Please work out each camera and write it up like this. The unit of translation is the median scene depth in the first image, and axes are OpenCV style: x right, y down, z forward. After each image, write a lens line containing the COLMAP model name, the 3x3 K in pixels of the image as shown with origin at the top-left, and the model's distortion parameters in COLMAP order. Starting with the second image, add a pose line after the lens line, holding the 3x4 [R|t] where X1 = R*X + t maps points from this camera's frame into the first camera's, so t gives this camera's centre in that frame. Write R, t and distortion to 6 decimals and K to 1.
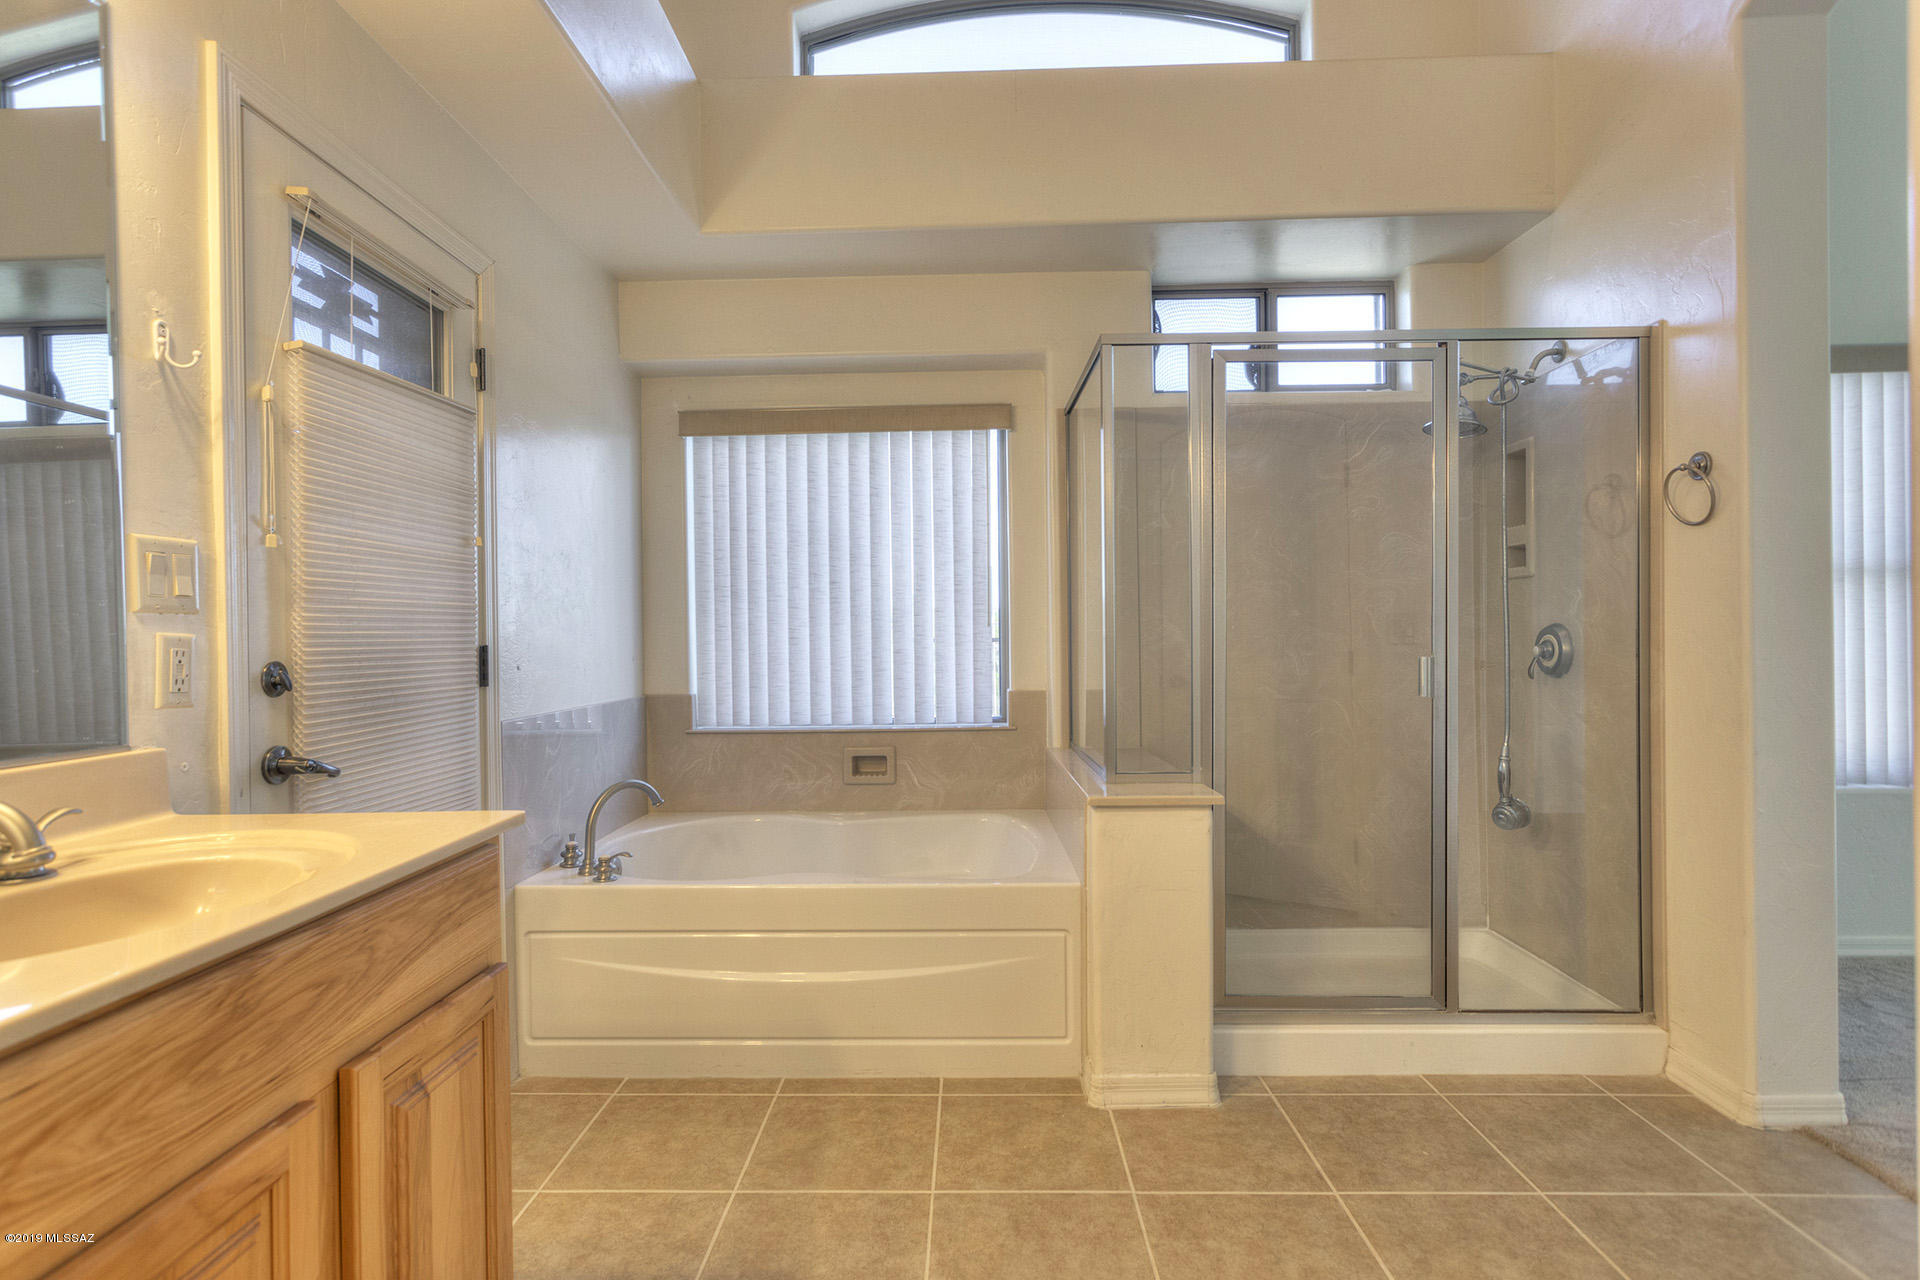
lens RADIAL K [[944.3, 0, 948.3], [0, 944.3, 638.0], [0, 0, 1]] dist [-0.000502, -0.000016]
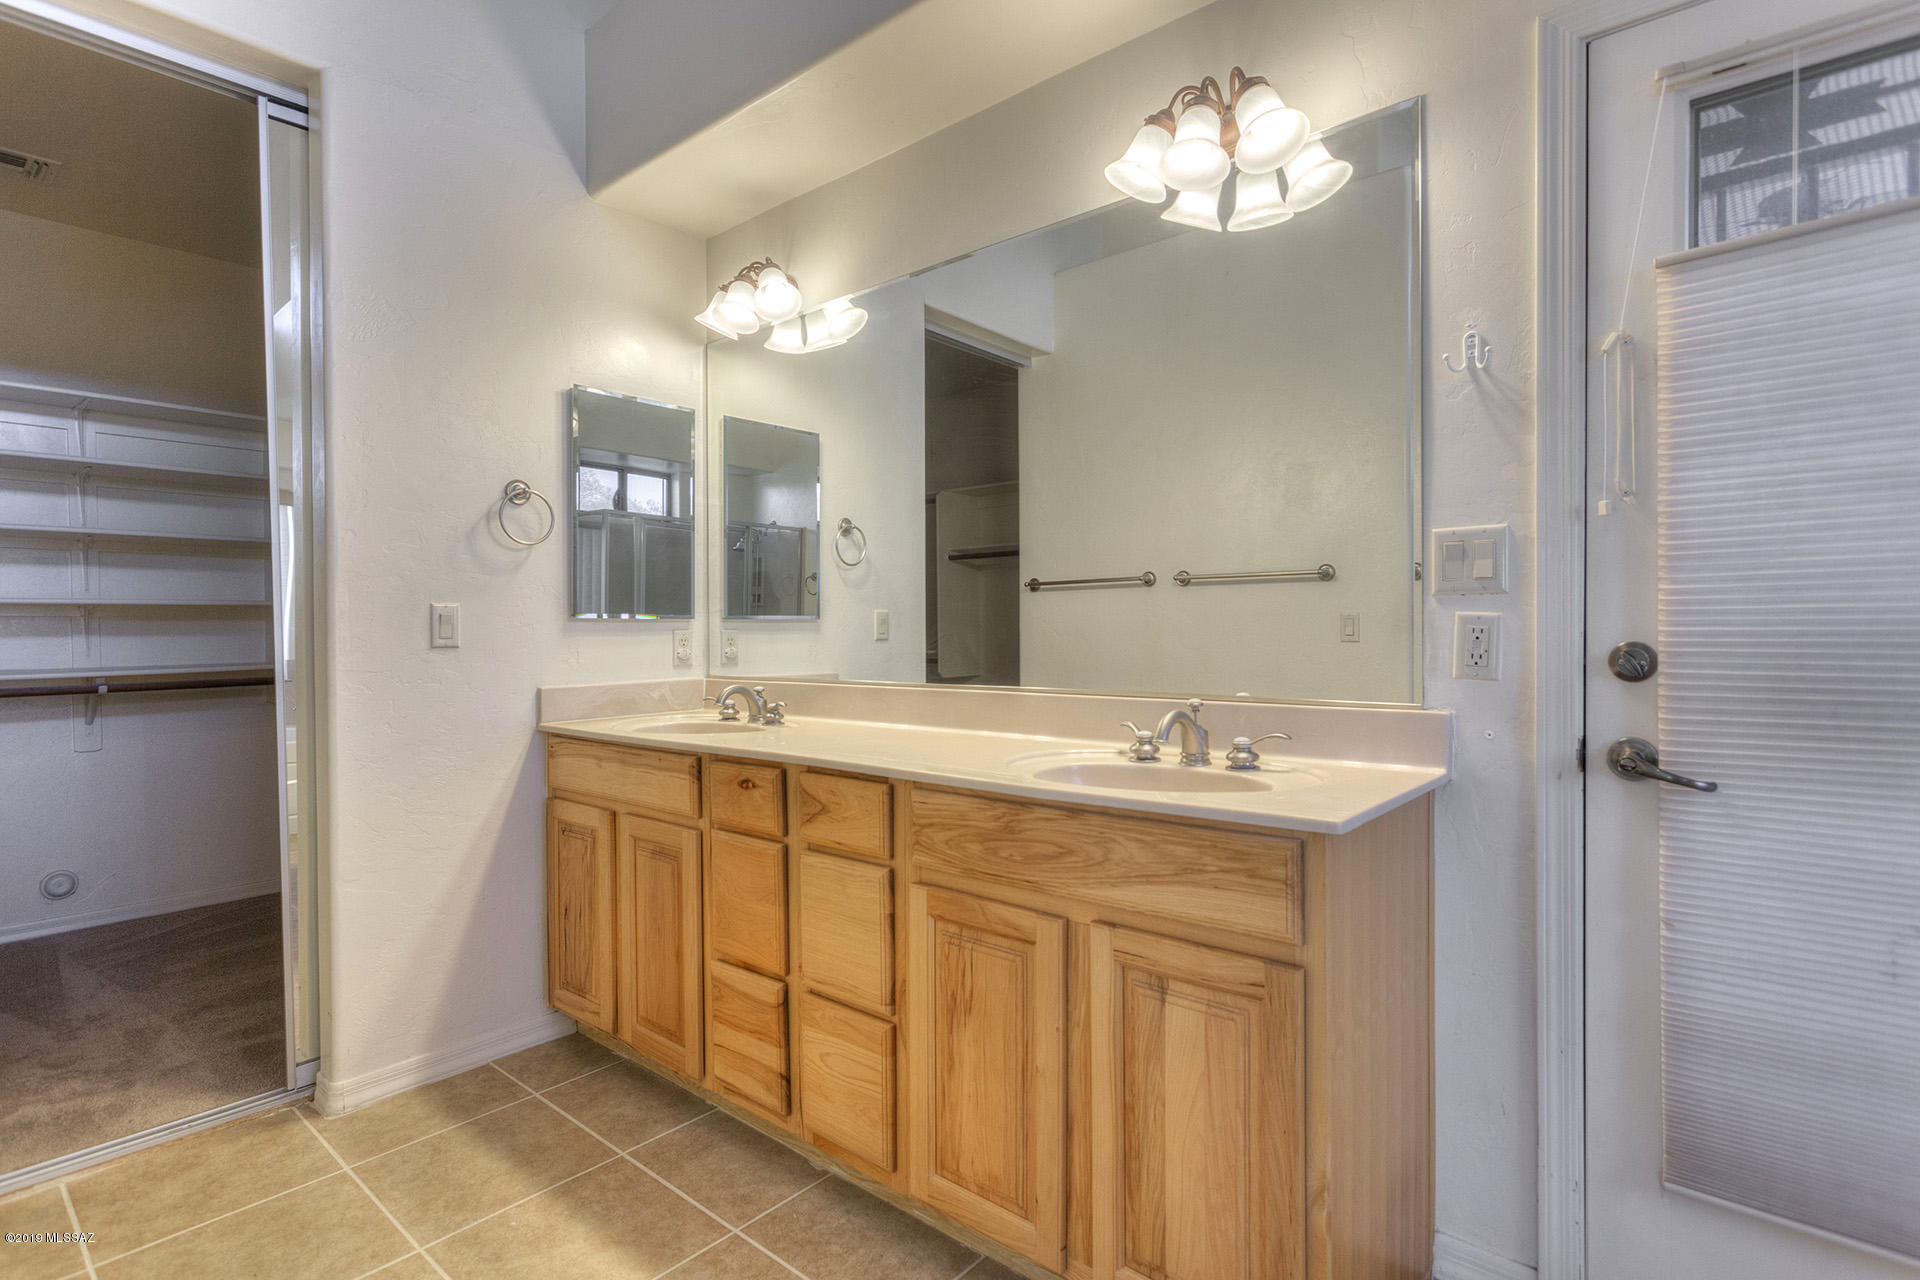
lens RADIAL K [[944.3, 0, 948.3], [0, 944.3, 638.0], [0, 0, 1]] dist [-0.000502, -0.000016]
pose [[-0.633409, 0.030978, -0.773197, 0.436821], [0.016301, 0.999511, 0.026692, -0.014381], [0.773645, 0.004303, -0.633604, 1.247905]]
